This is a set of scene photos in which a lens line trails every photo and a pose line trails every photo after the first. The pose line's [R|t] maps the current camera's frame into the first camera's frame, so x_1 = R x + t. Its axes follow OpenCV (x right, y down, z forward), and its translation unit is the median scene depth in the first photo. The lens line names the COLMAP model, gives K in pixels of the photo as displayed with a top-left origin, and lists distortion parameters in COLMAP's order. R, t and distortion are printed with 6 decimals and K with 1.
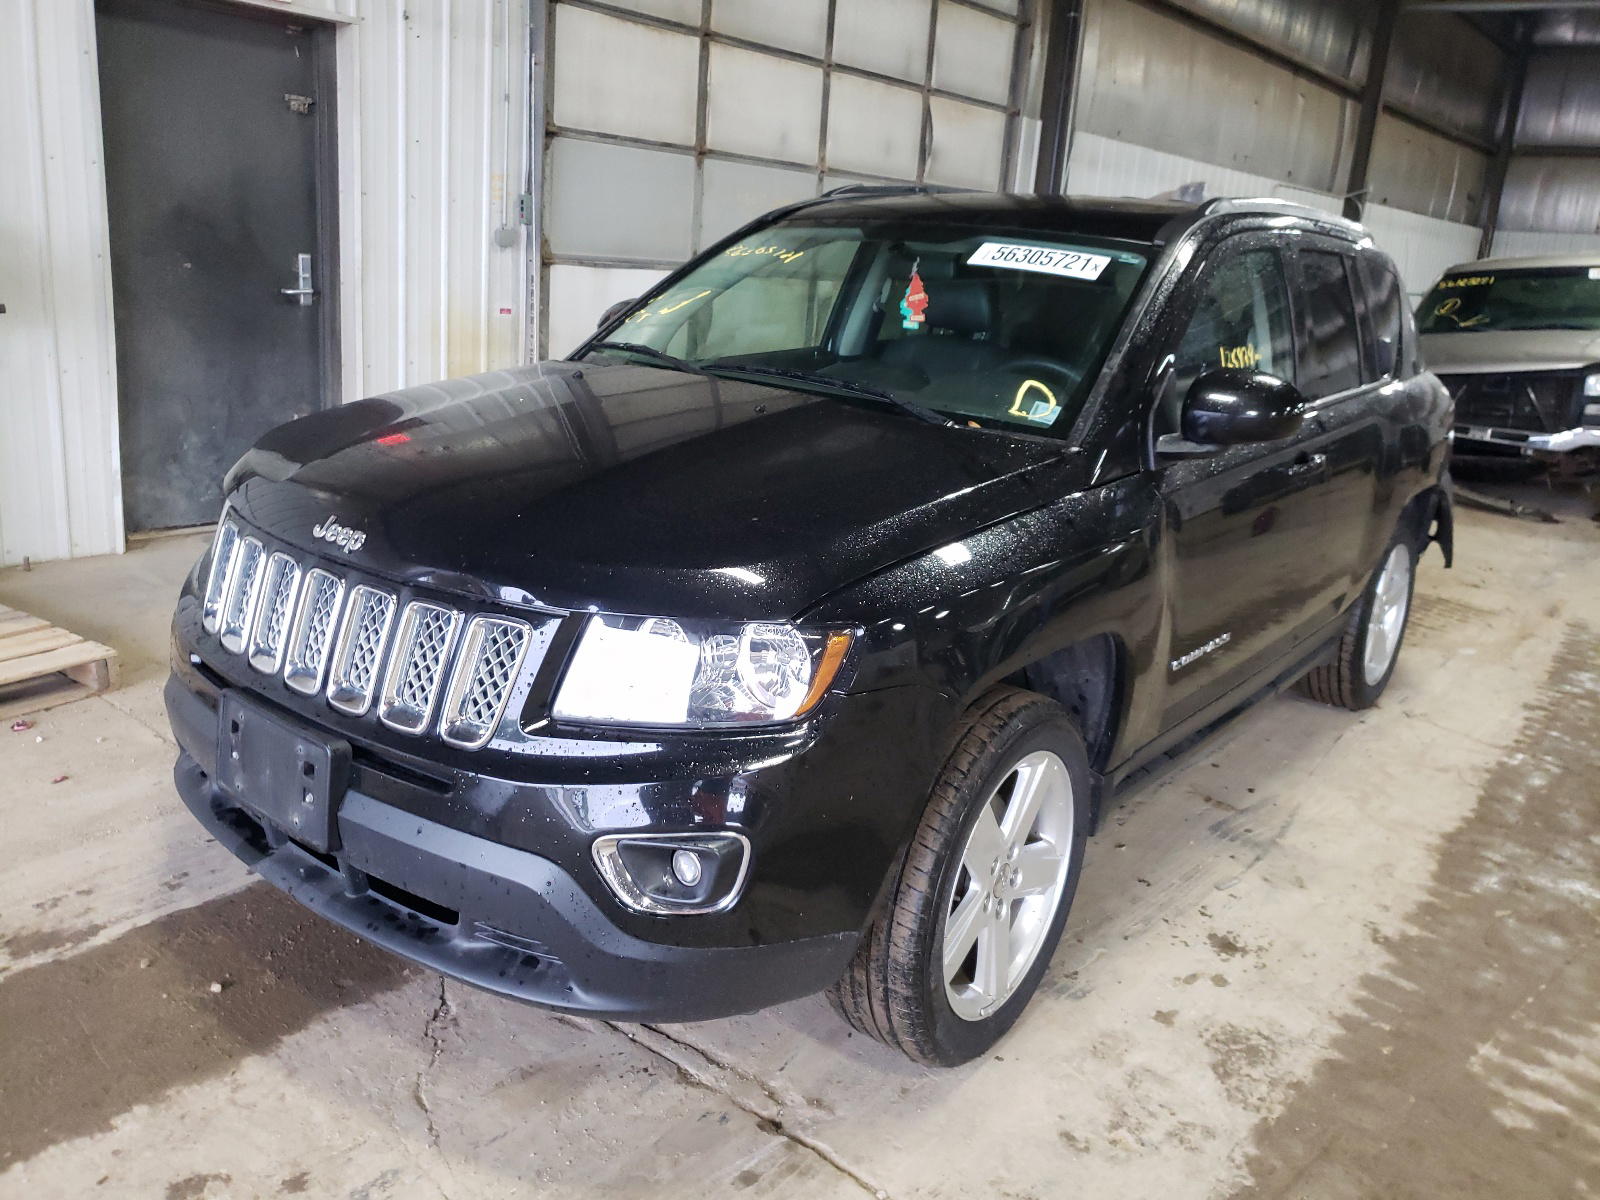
lens RADIAL K [[1255.2, 0, 826.0], [0, 1255.2, 596.3], [0, 0, 1]] dist [0.005541, 0.013599]
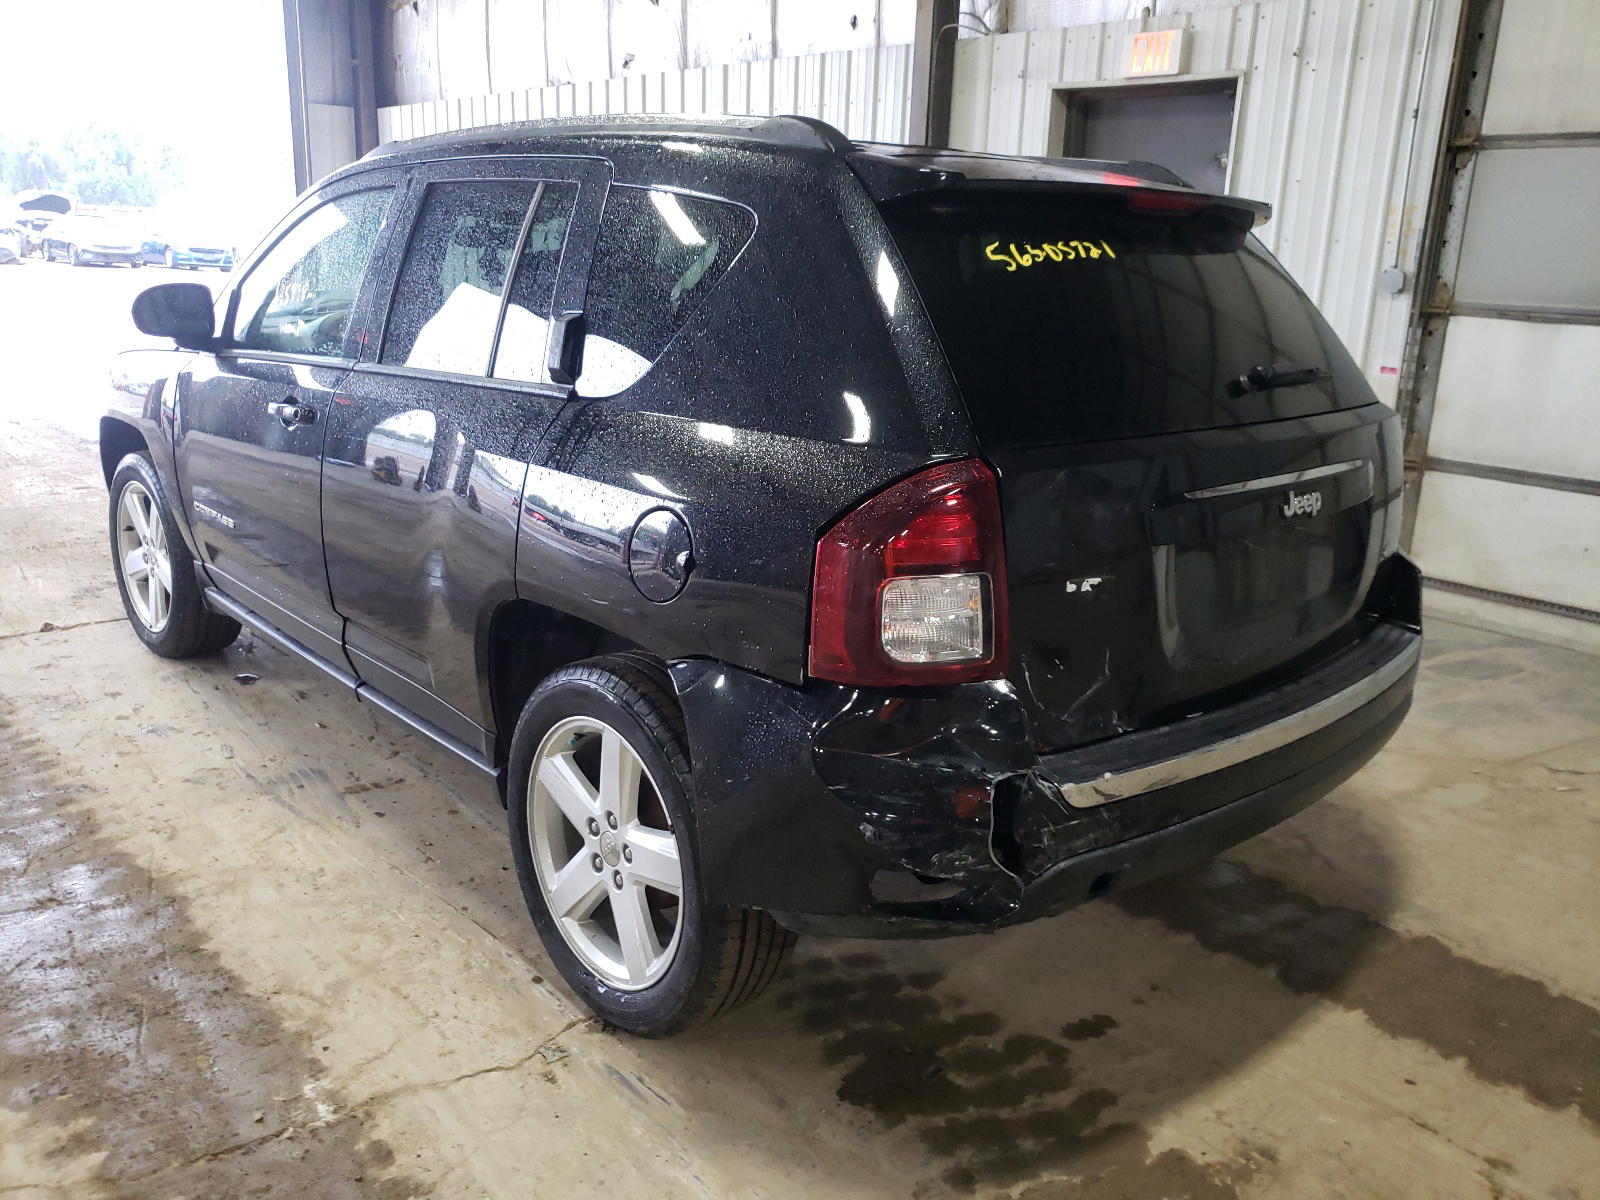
lens RADIAL K [[1268.6, 0, 800.0], [0, 1268.6, 600.0], [0, 0, 1]] dist [0.000708, 0.000200]
pose [[-0.173242, 0.186572, -0.967046, 0.771810], [-0.319572, 0.918117, 0.234382, -0.189774], [0.931590, 0.349646, -0.099434, 0.919816]]
